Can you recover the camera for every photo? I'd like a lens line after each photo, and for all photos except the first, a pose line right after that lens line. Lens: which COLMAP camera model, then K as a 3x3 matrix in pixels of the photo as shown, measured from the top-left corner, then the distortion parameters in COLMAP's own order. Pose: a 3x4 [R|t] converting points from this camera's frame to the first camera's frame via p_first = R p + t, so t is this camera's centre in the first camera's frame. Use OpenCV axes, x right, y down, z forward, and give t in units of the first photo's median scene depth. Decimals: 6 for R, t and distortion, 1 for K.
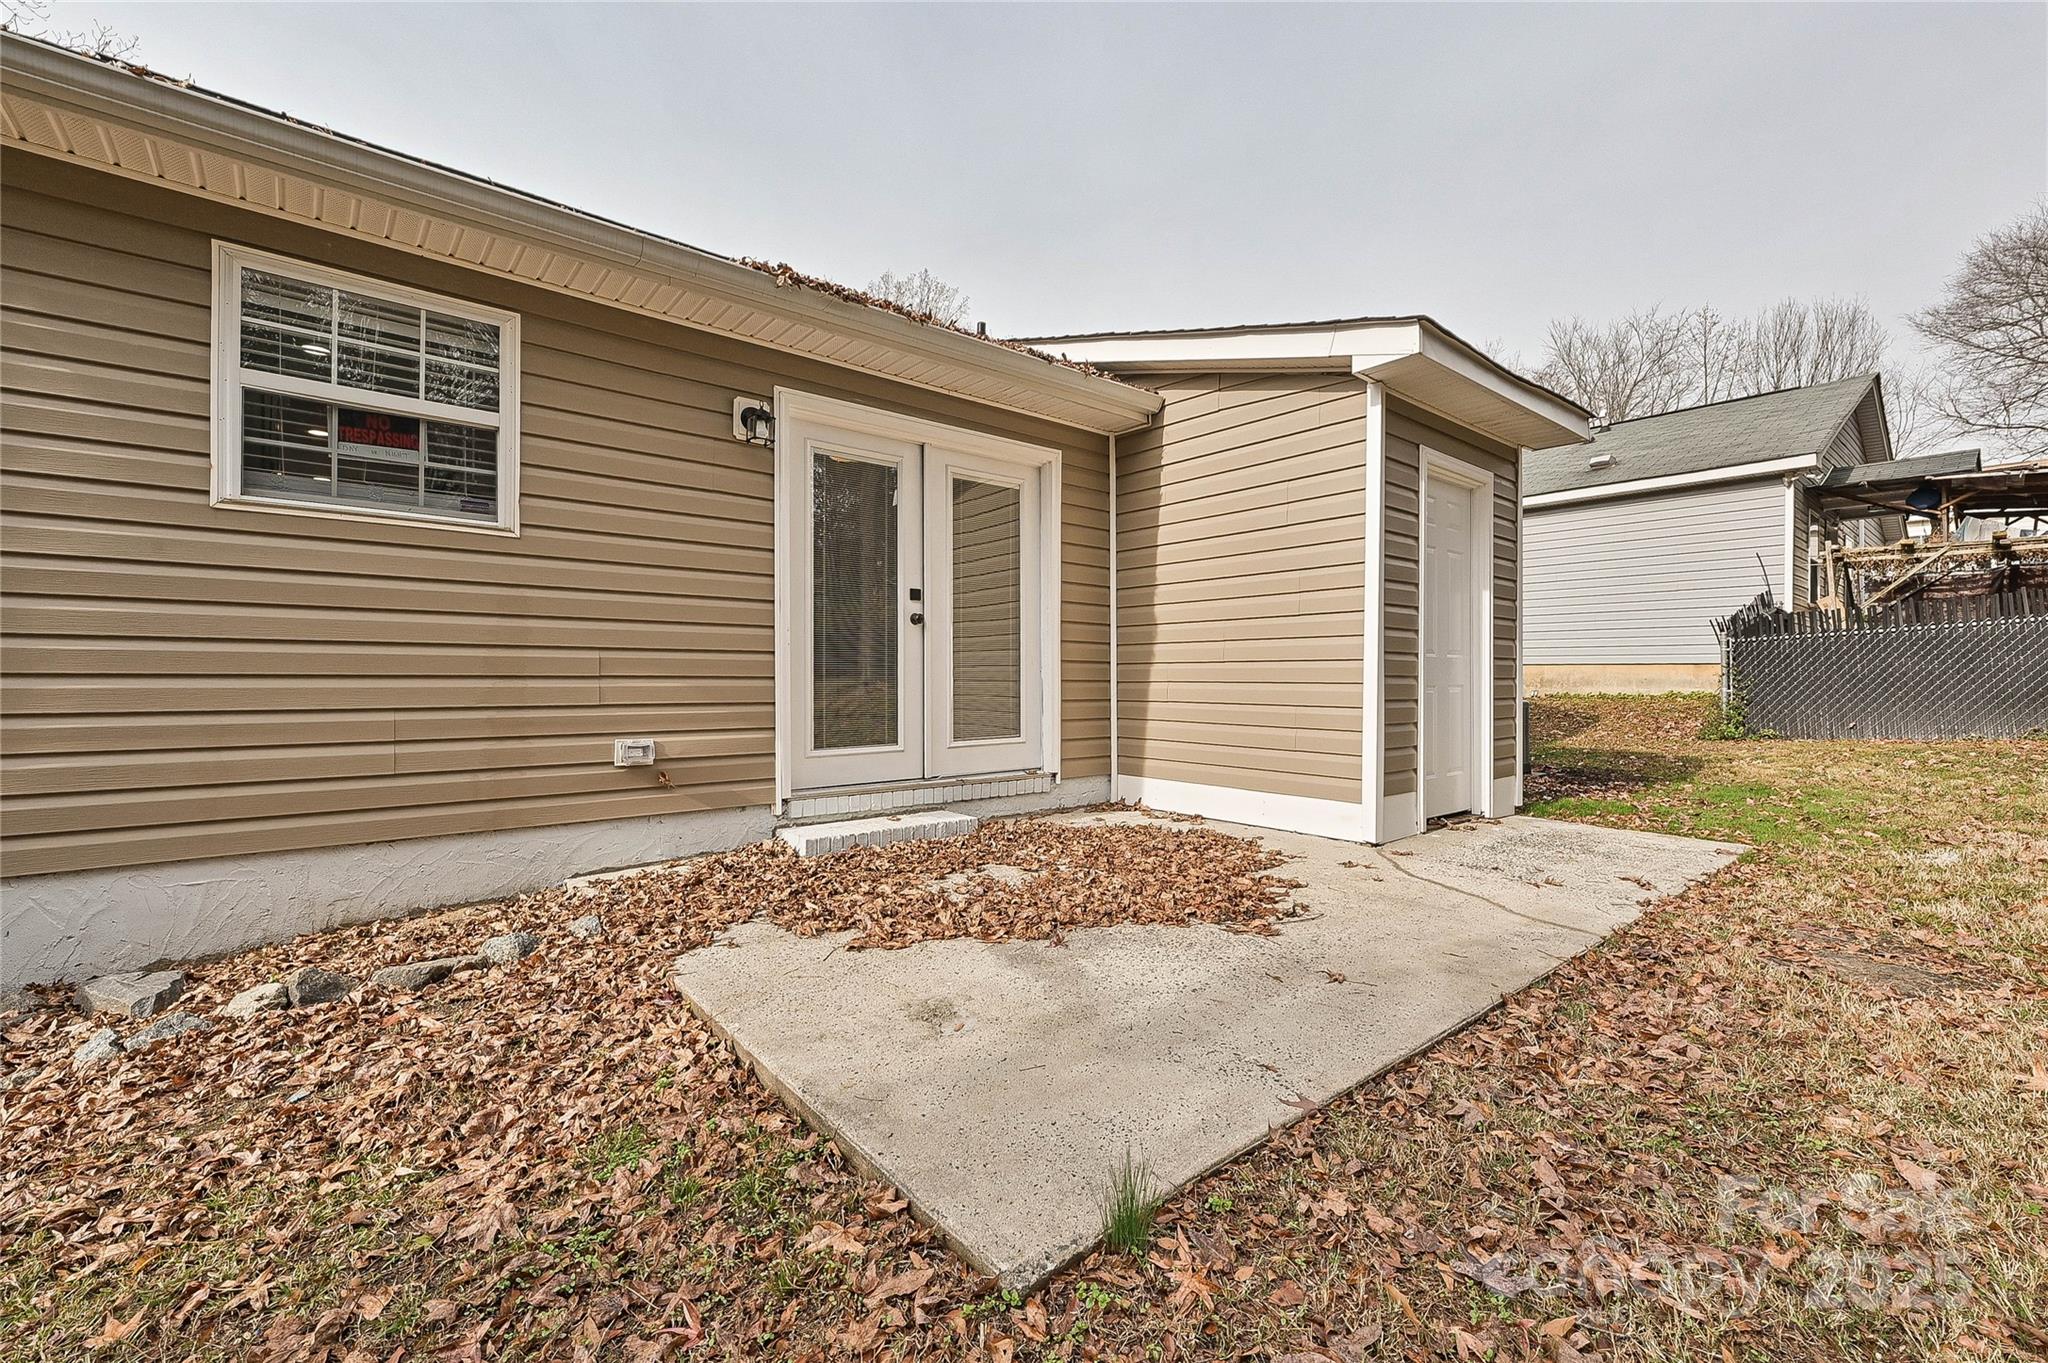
lens RADIAL K [[840.8, 0, 1027.6], [0, 840.8, 690.2], [0, 0, 1]] dist [-0.002643, -0.000219]
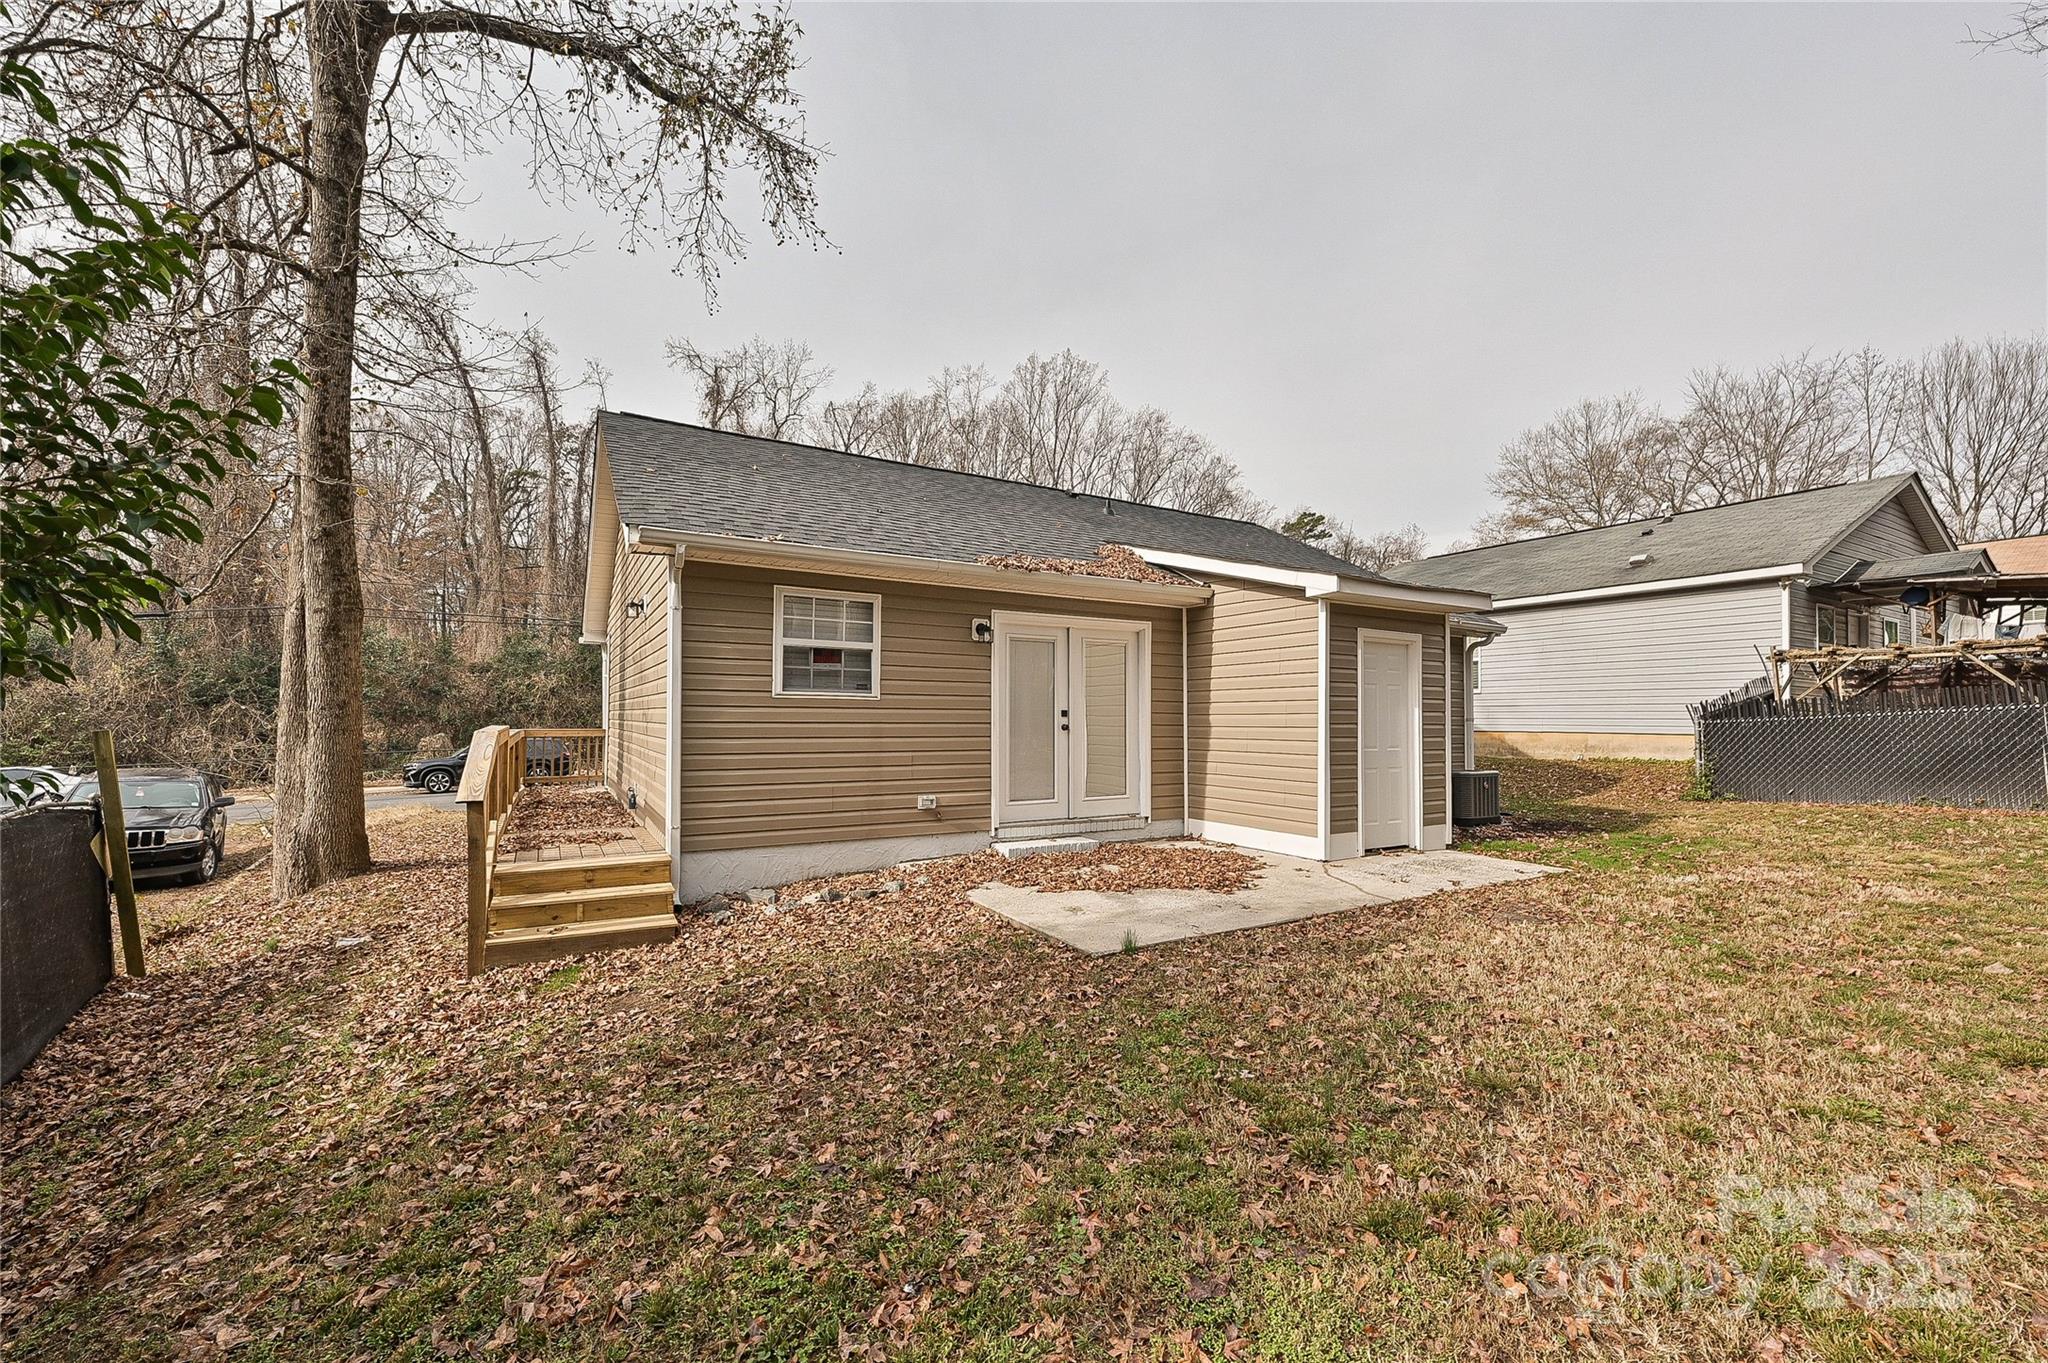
lens RADIAL K [[840.8, 0, 1027.6], [0, 840.8, 690.2], [0, 0, 1]] dist [-0.002643, -0.000219]
pose [[0.985871, -0.005098, -0.167427, 0.095081], [-0.003104, 0.998809, -0.048690, -0.084001], [0.167476, 0.048522, 0.984681, -0.830061]]
